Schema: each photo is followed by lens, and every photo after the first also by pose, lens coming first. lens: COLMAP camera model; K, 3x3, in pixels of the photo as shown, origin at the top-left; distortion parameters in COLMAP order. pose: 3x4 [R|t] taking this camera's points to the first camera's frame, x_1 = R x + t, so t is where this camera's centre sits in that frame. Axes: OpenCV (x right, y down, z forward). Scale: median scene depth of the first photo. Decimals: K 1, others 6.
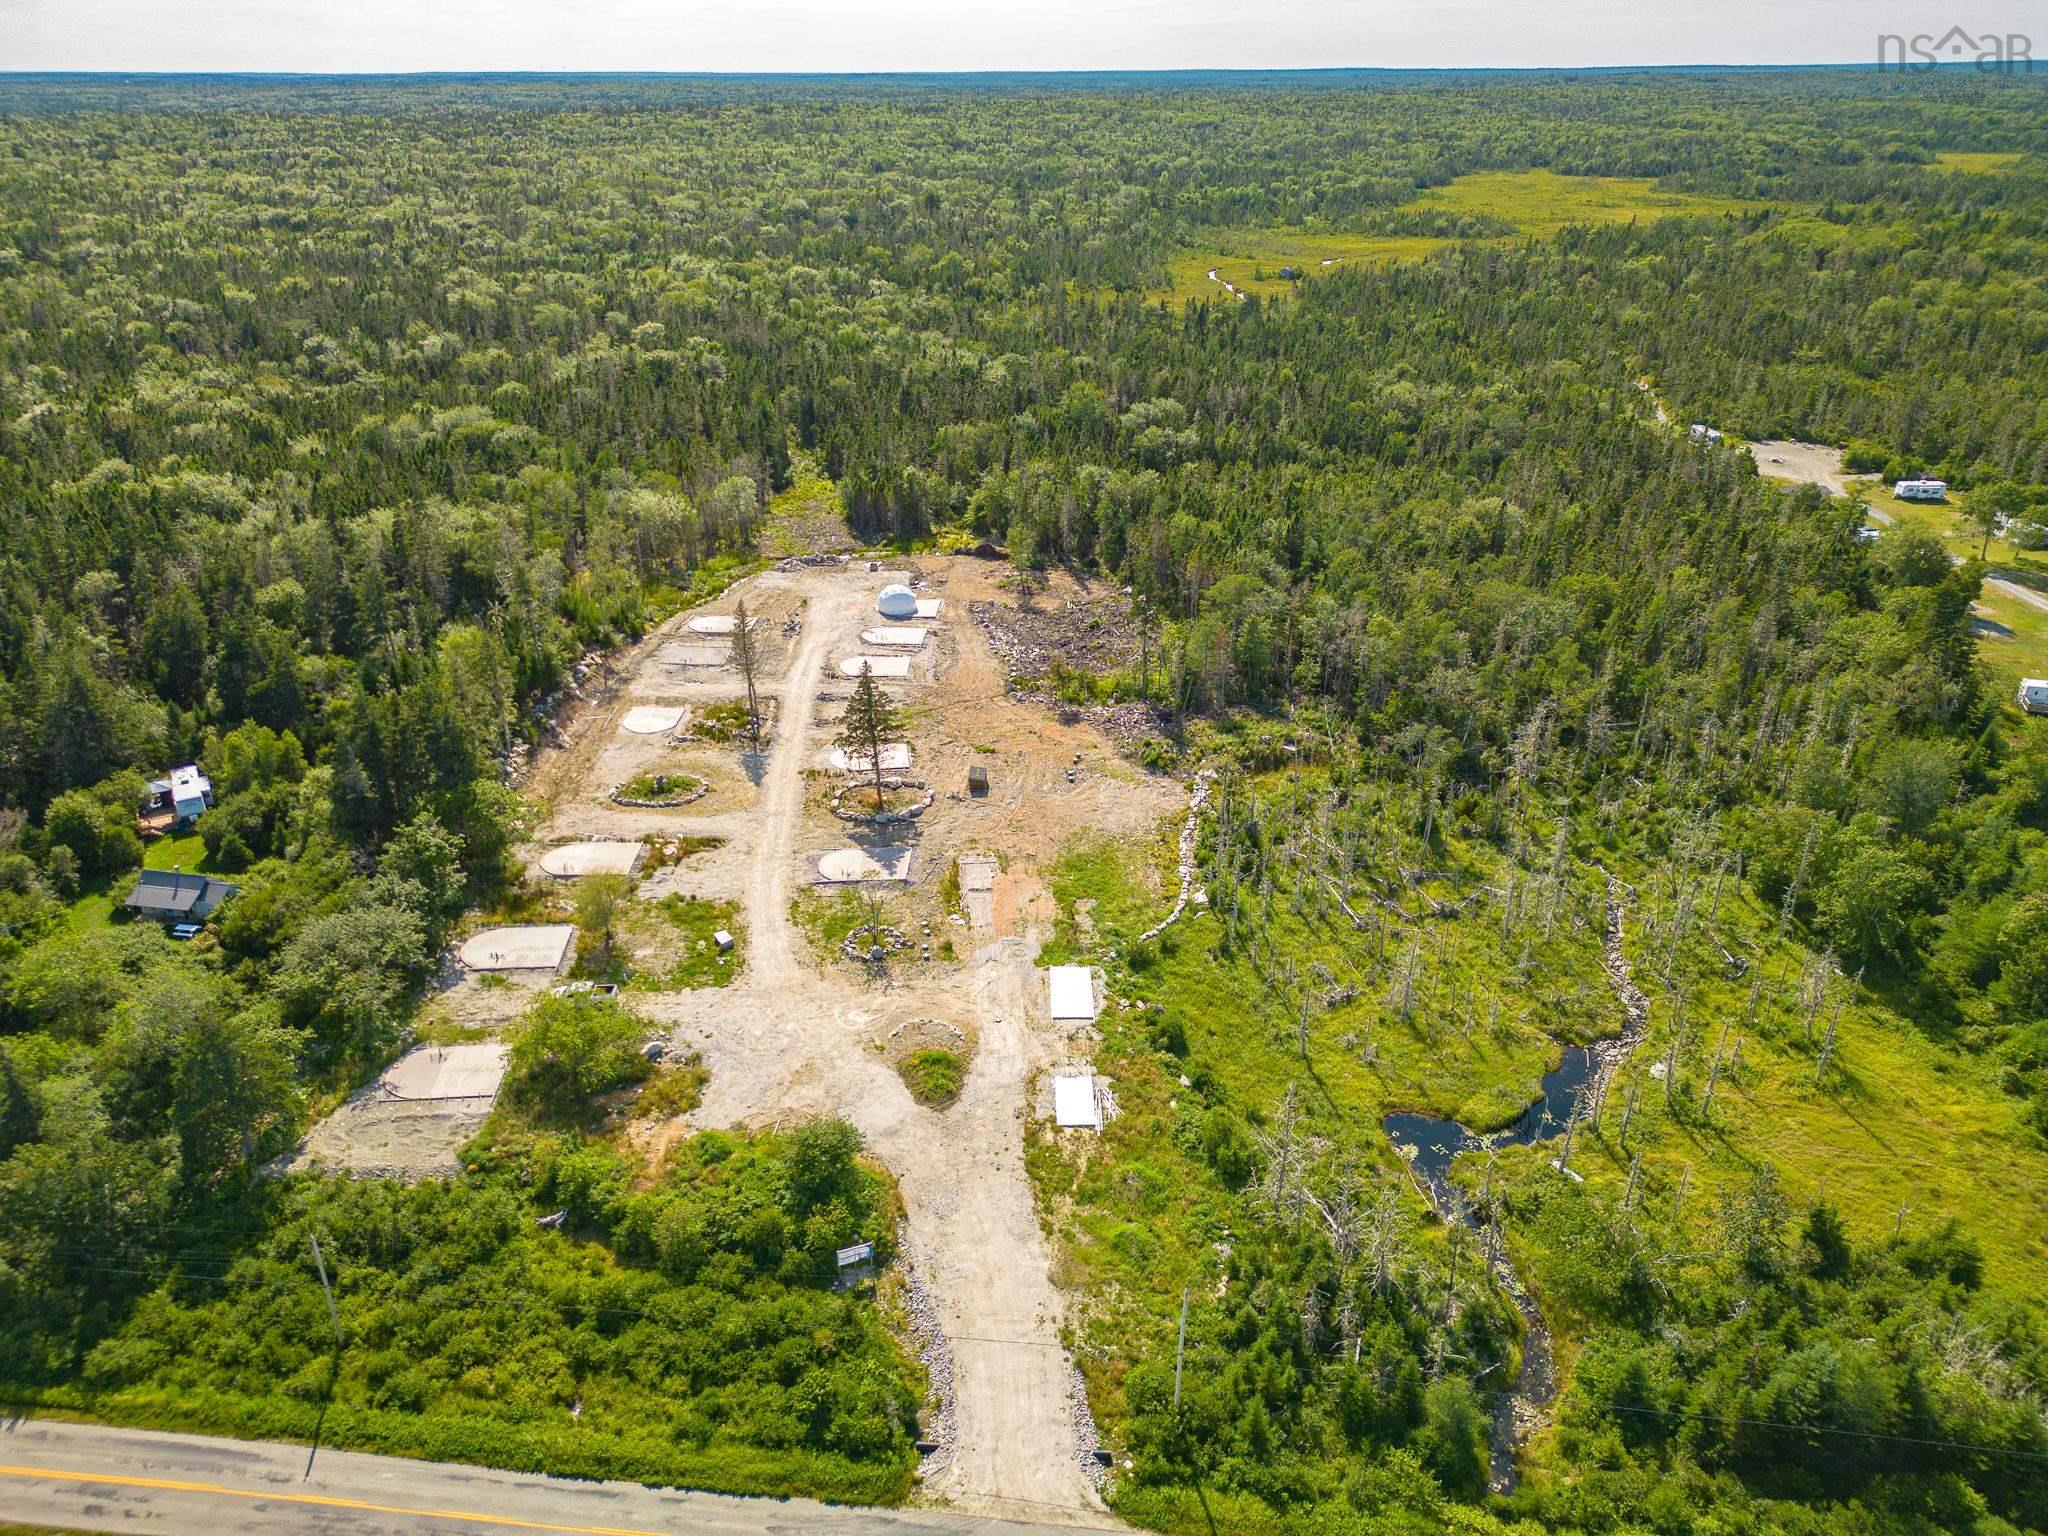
lens RADIAL K [[1451.8, 0, 1038.4], [0, 1451.8, 775.1], [0, 0, 1]] dist [0.069753, -0.068741]
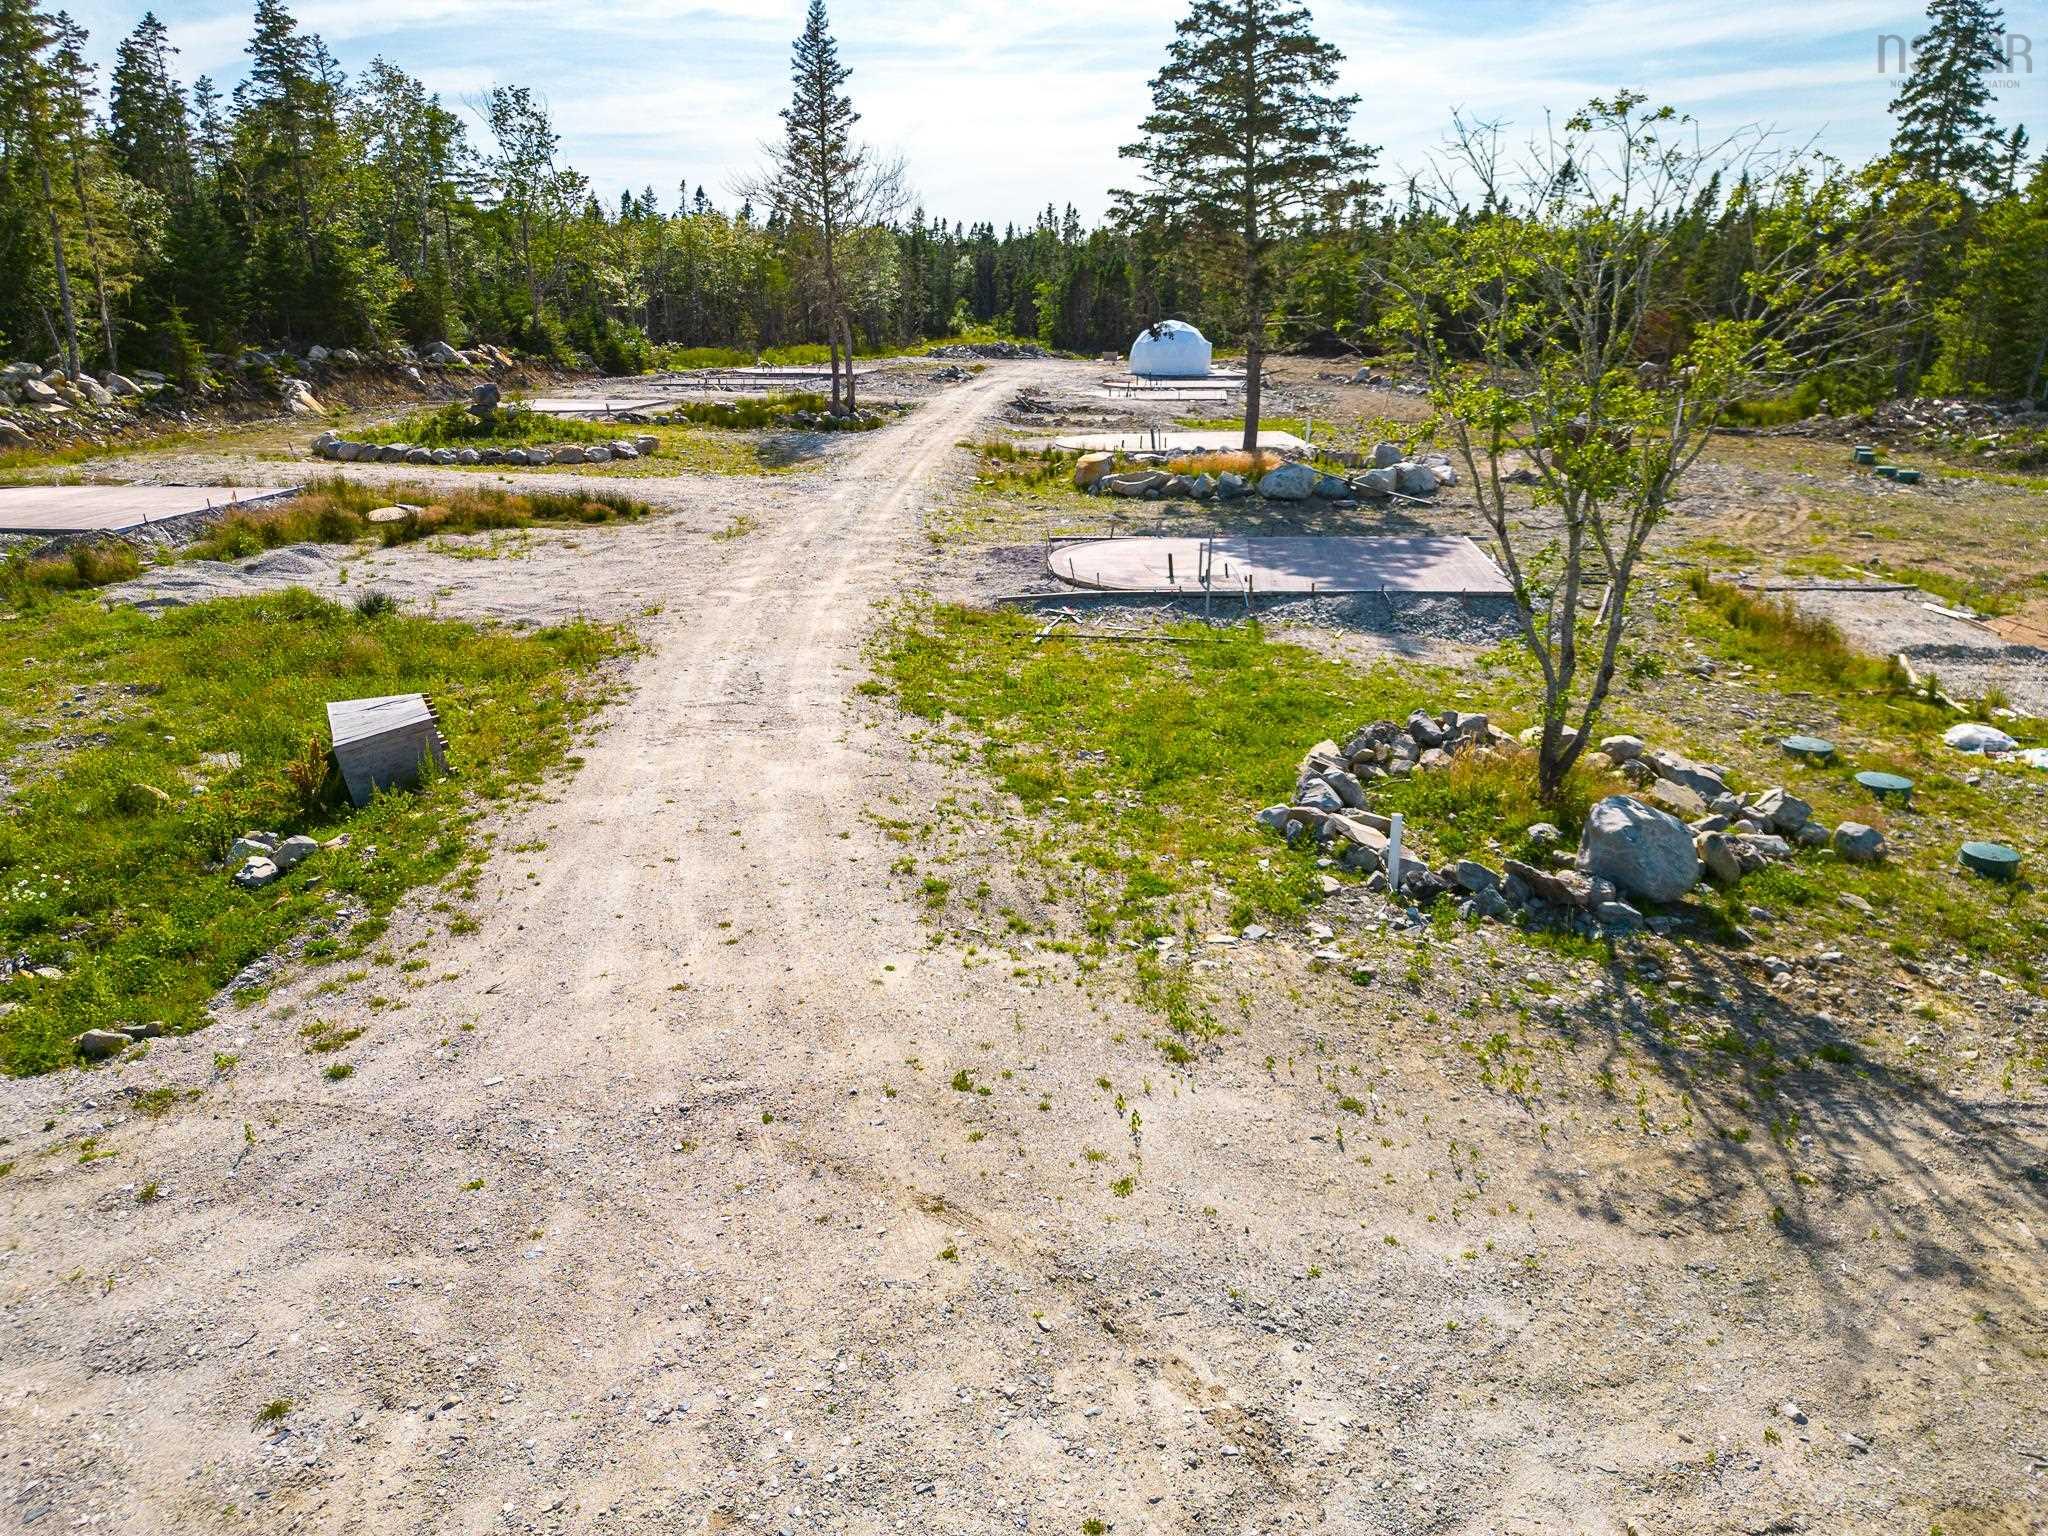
lens RADIAL K [[1451.8, 0, 1020.3], [0, 1451.8, 758.4], [0, 0, 1]] dist [0.069753, -0.068741]
pose [[0.993260, 0.023624, -0.113477, -0.125210], [-0.039926, 0.988828, -0.143615, 0.114868], [0.108817, 0.147178, 0.983106, 0.765221]]
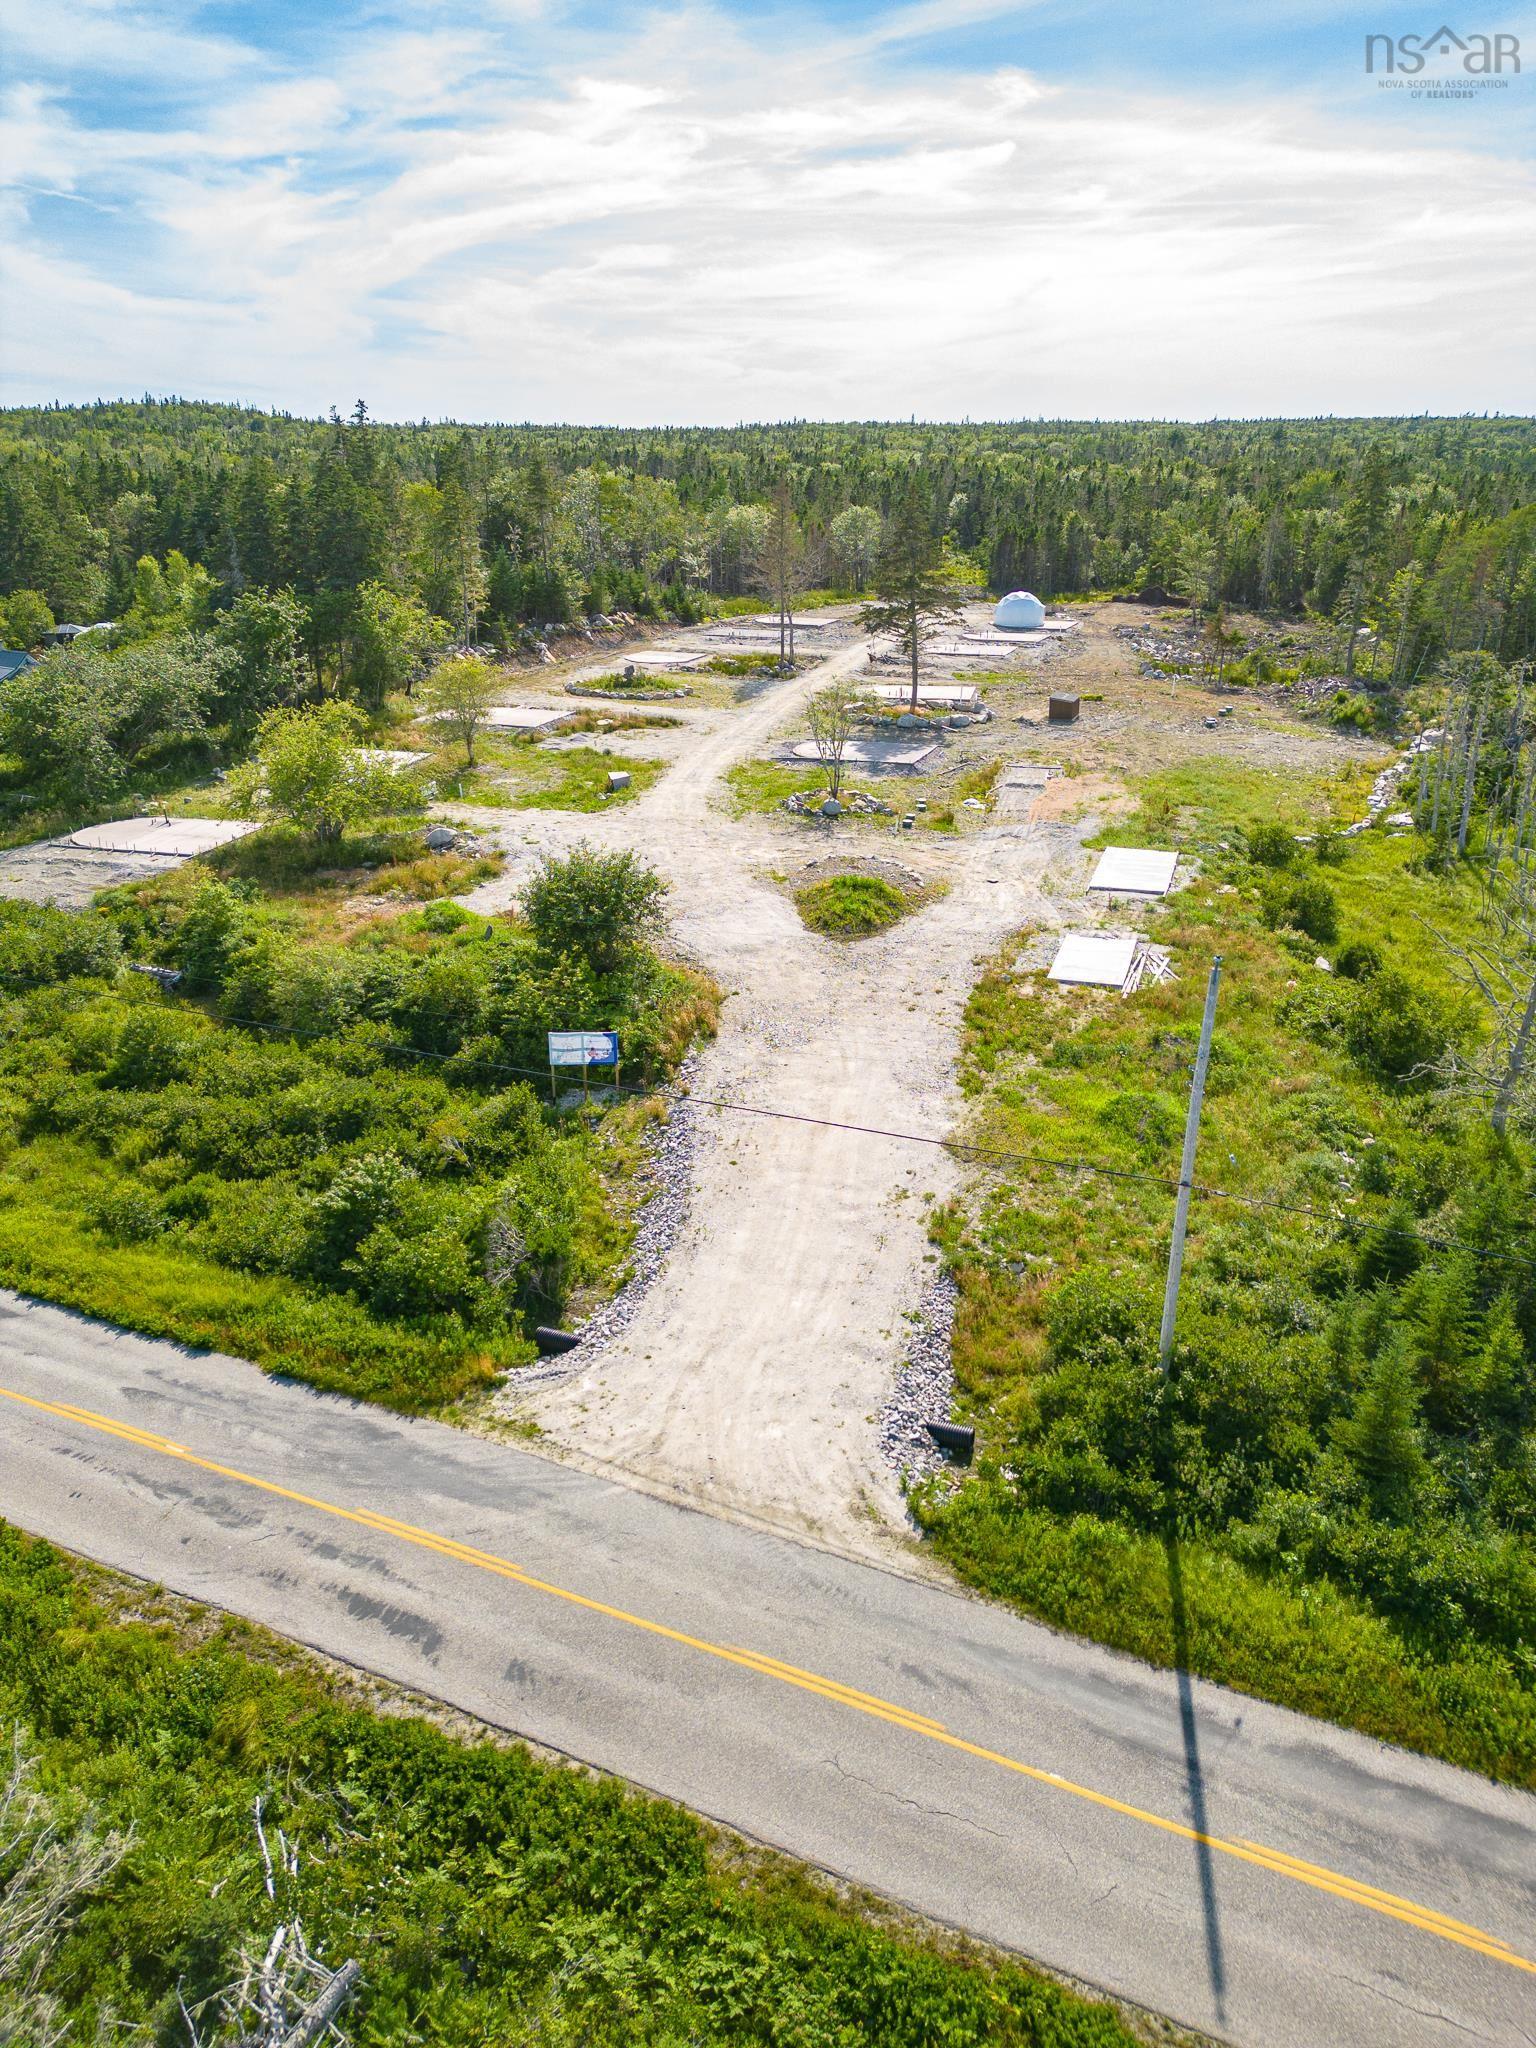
lens RADIAL K [[1451.8, 0, 779.2], [0, 1451.8, 1020.3], [0, 0, 1]] dist [0.069753, -0.068741]
pose [[0.945317, 0.112646, -0.306082, 0.061339], [-0.136551, 0.988947, -0.057775, 0.219070], [0.296191, 0.096411, 0.950250, 0.347614]]
